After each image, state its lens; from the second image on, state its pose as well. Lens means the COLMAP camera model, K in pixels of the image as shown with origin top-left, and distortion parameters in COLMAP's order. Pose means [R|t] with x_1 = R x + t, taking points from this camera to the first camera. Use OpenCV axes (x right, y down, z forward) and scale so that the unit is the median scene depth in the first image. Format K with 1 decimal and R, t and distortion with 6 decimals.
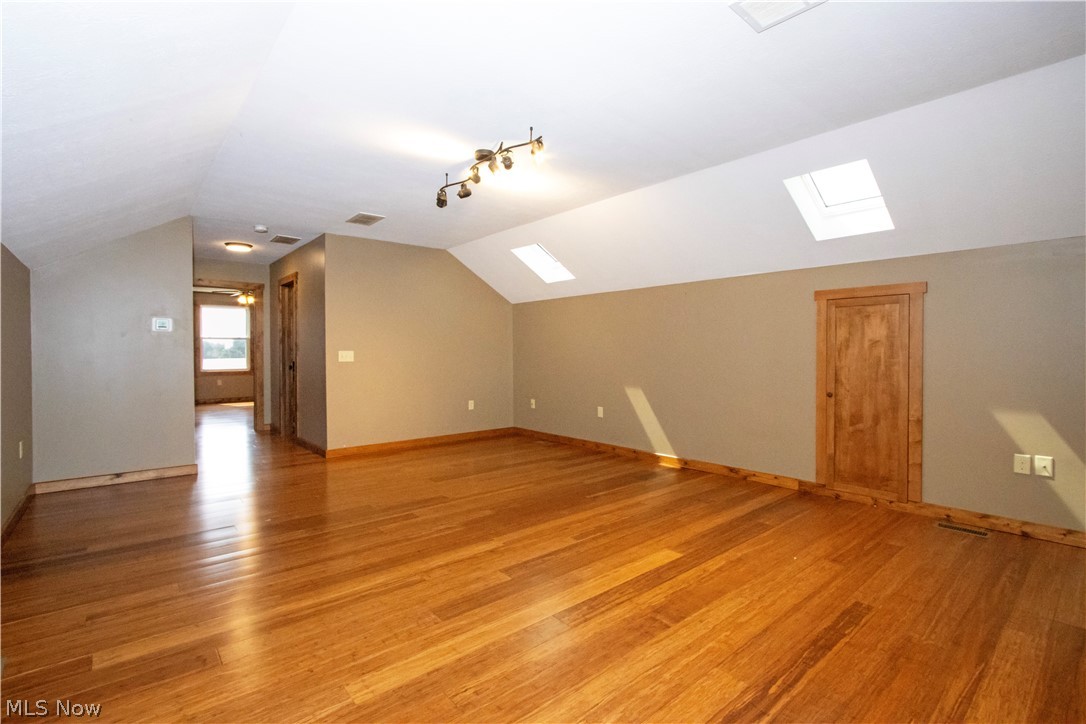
lens RADIAL K [[503.4, 0, 536.8], [0, 503.4, 356.3], [0, 0, 1]] dist [-0.017900, 0.000606]
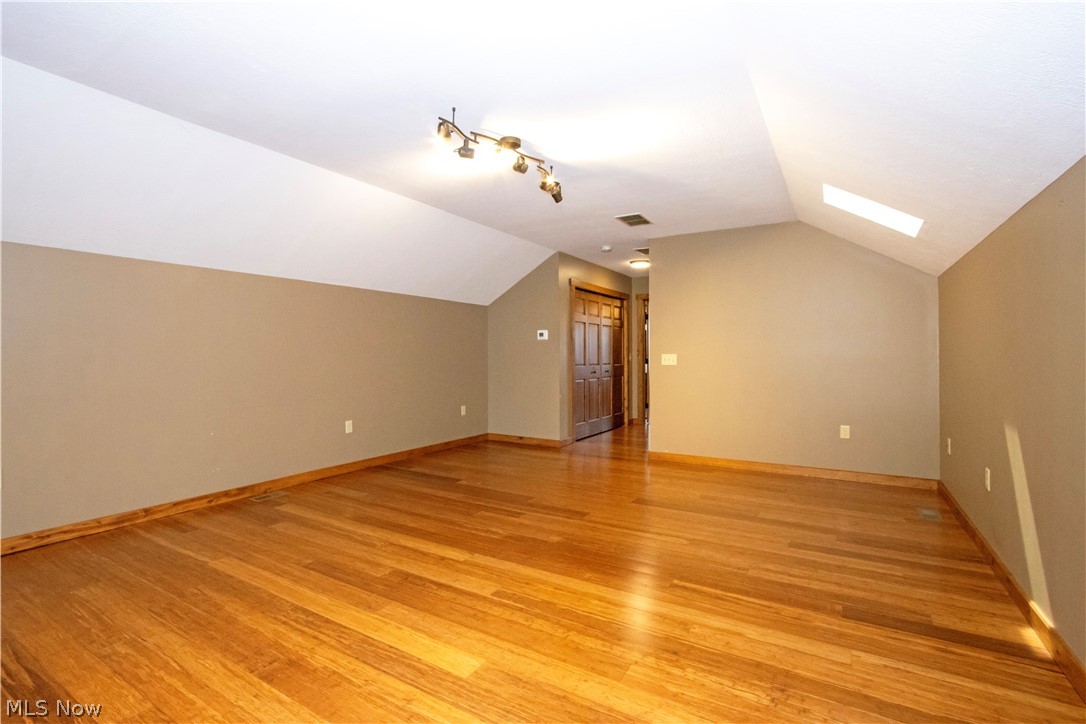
lens RADIAL K [[503.4, 0, 537.7], [0, 503.4, 358.9], [0, 0, 1]] dist [-0.017900, 0.000606]
pose [[0.313975, 0.010491, -0.949373, 0.751306], [-0.010212, 0.999918, 0.007673, -0.009817], [0.949376, 0.007286, 0.314056, 0.726822]]
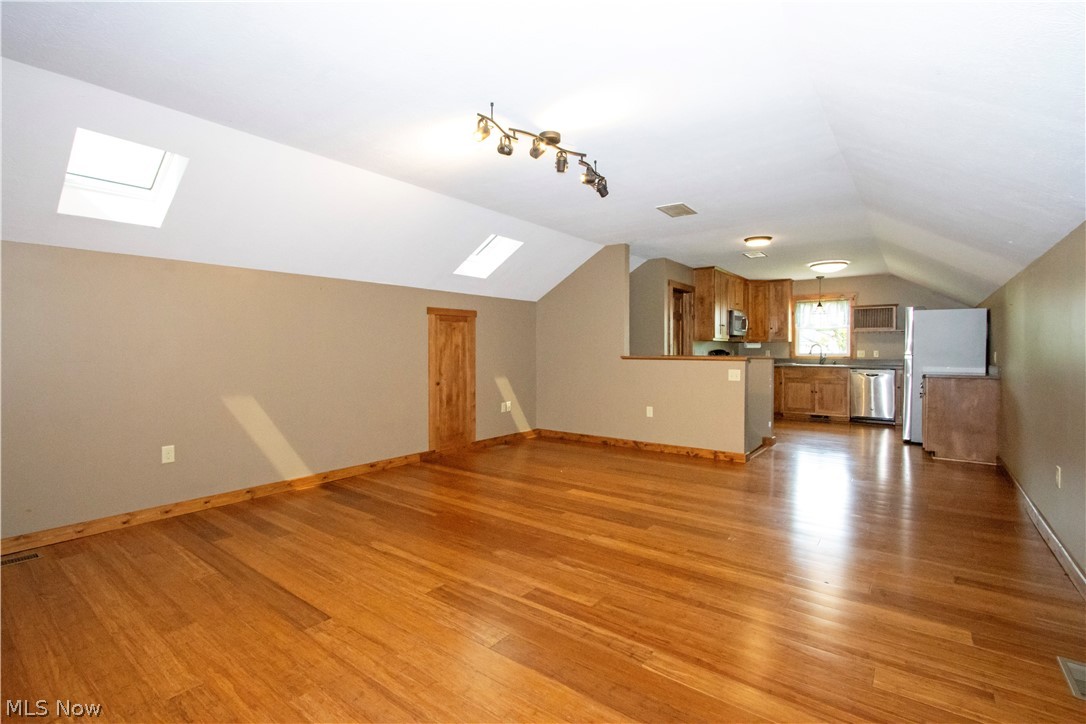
lens RADIAL K [[503.4, 0, 538.1], [0, 503.4, 358.2], [0, 0, 1]] dist [-0.017900, 0.000606]
pose [[-0.210729, -0.018711, 0.977366, -0.942061], [0.011954, 0.999693, 0.021716, -0.023217], [-0.977471, 0.016259, -0.210440, 1.159807]]
